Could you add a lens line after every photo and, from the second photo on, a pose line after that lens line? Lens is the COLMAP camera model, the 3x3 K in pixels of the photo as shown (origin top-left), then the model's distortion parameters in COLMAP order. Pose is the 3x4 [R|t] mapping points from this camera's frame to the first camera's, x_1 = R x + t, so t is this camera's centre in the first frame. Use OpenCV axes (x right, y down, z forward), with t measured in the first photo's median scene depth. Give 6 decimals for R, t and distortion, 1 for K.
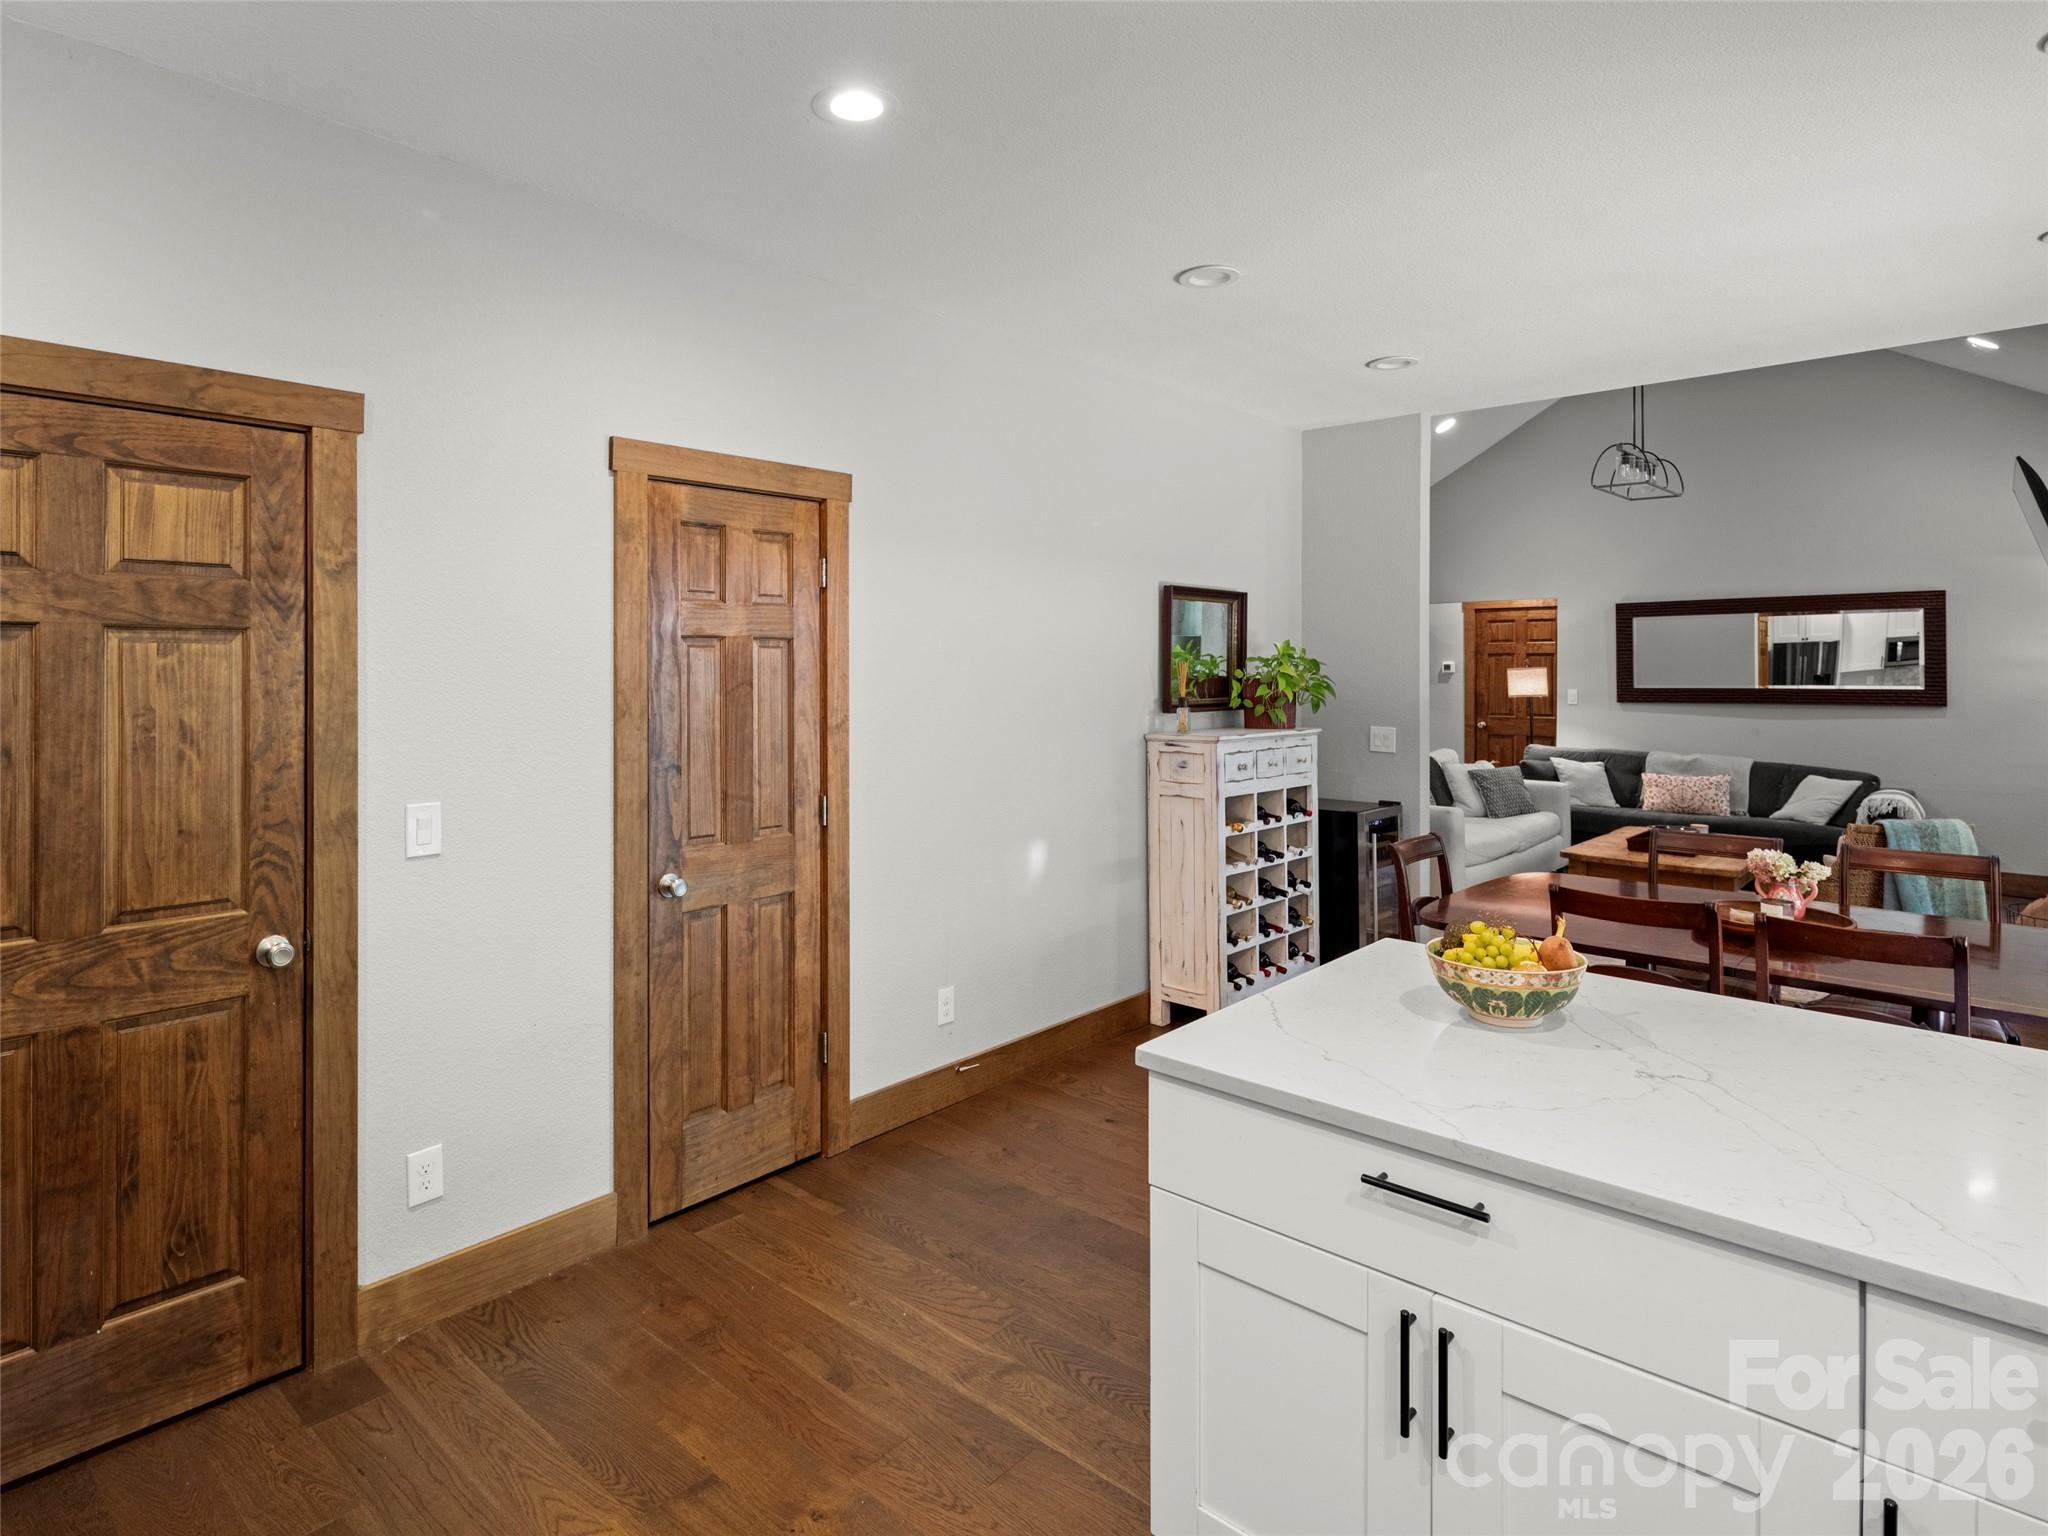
lens RADIAL K [[1125.8, 0, 949.8], [0, 1125.8, 670.3], [0, 0, 1]] dist [0.008557, -0.007597]
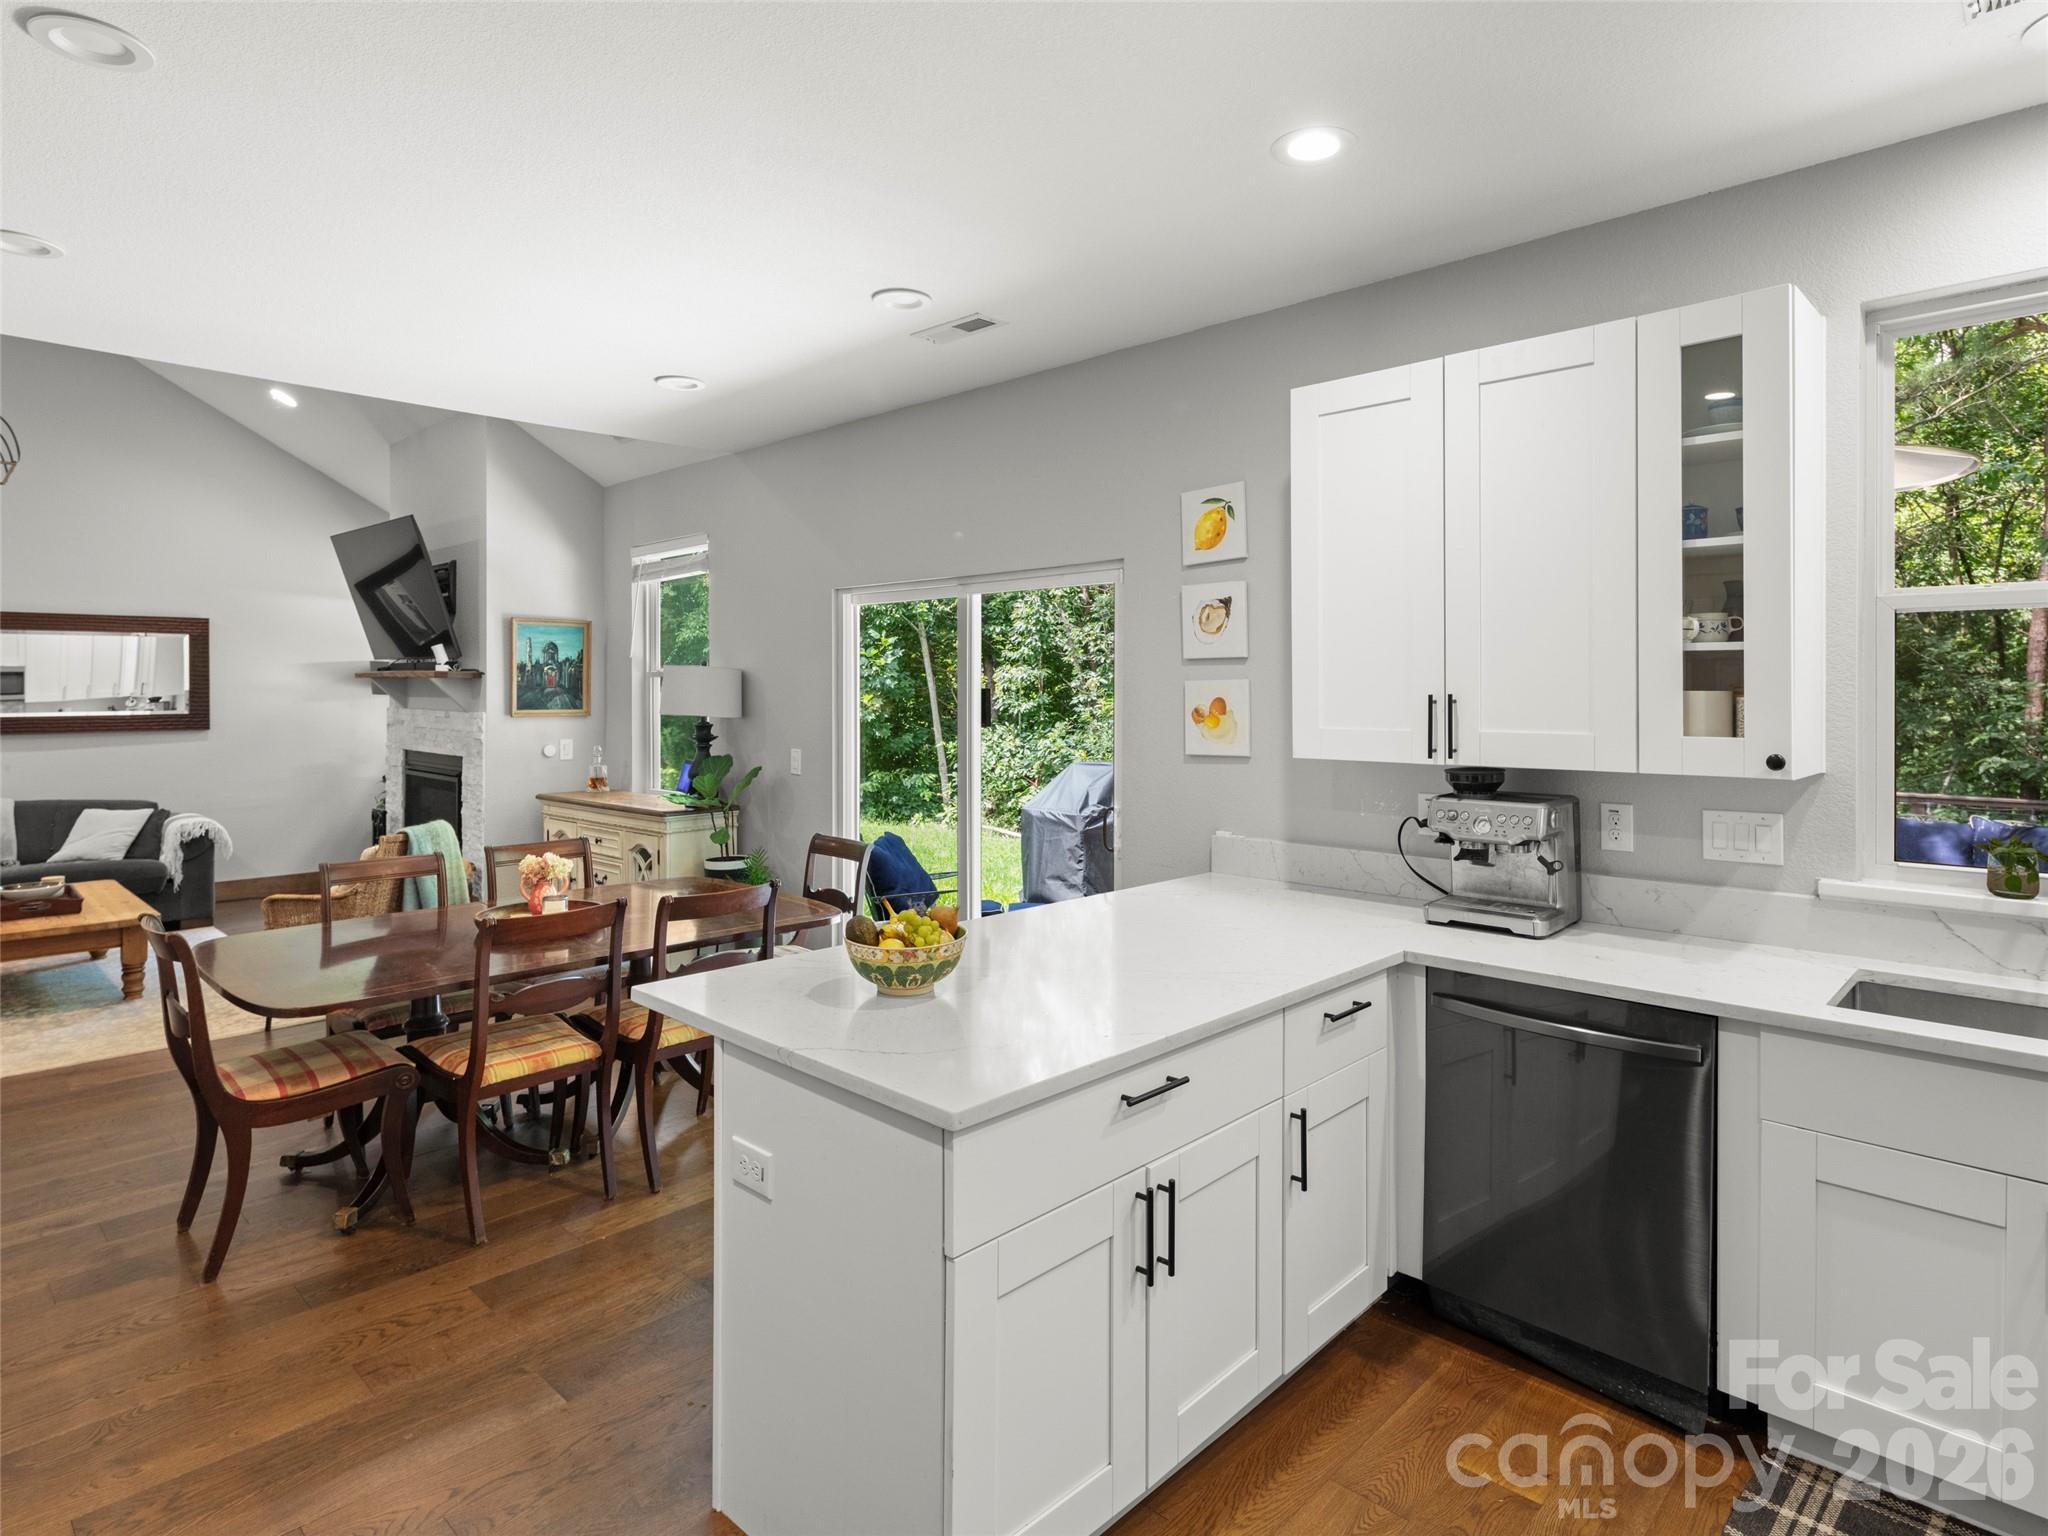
lens RADIAL K [[1125.8, 0, 1062.4], [0, 1125.8, 704.9], [0, 0, 1]] dist [0.008557, -0.007597]
pose [[-0.010944, -0.012485, 0.999862, -0.386908], [0.004724, 0.999910, 0.012537, -0.000260], [-0.999929, 0.004861, -0.010884, 0.490101]]
